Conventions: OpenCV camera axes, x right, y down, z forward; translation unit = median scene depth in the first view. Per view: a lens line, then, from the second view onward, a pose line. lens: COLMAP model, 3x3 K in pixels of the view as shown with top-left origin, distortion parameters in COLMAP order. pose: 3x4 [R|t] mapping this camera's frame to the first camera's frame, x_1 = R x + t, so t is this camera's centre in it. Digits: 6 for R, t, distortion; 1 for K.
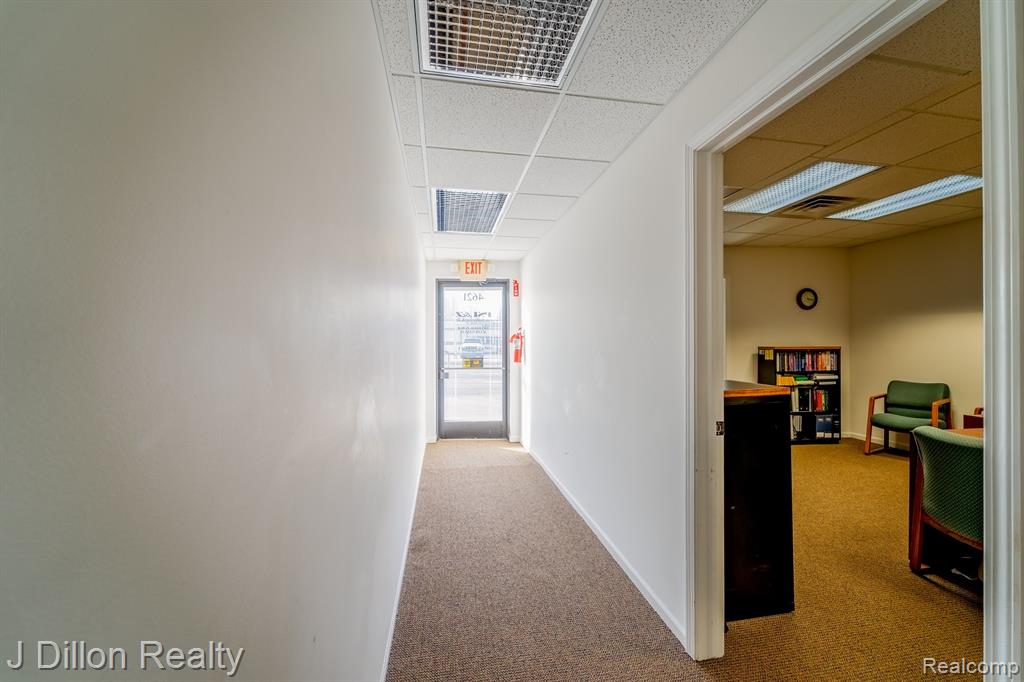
lens RADIAL K [[421.6, 0, 516.4], [0, 421.6, 339.4], [0, 0, 1]] dist [0.007620, -0.001075]
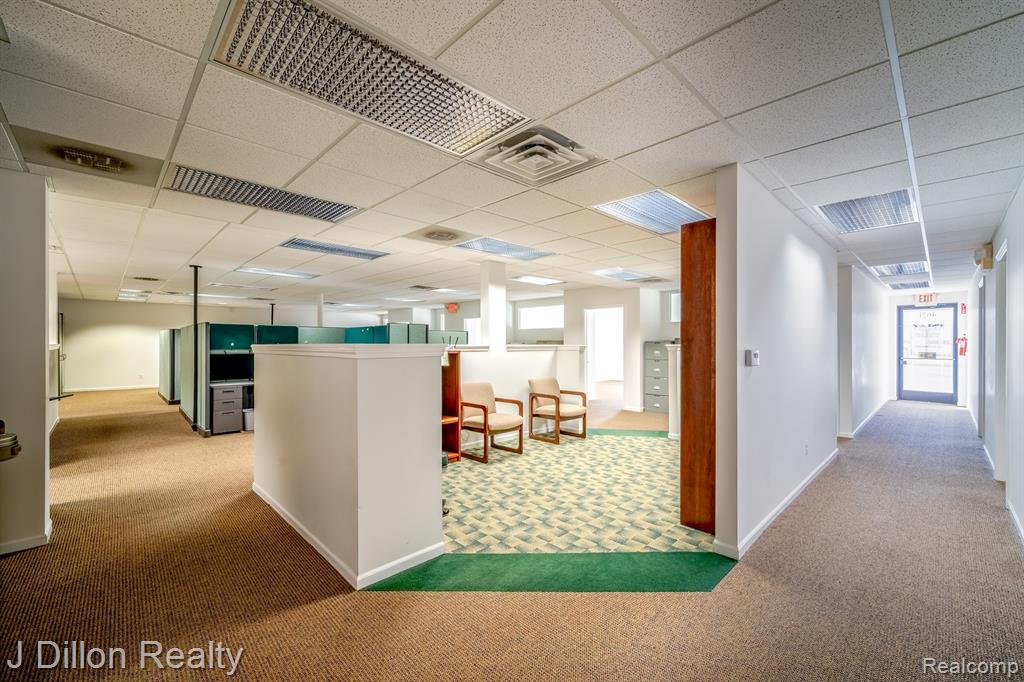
lens RADIAL K [[421.6, 0, 514.0], [0, 421.6, 345.2], [0, 0, 1]] dist [0.007620, -0.001075]
pose [[0.567803, -0.002774, -0.823160, 0.342570], [0.001120, 0.999996, -0.002598, 0.017684], [0.823164, 0.000553, 0.567804, -1.251900]]
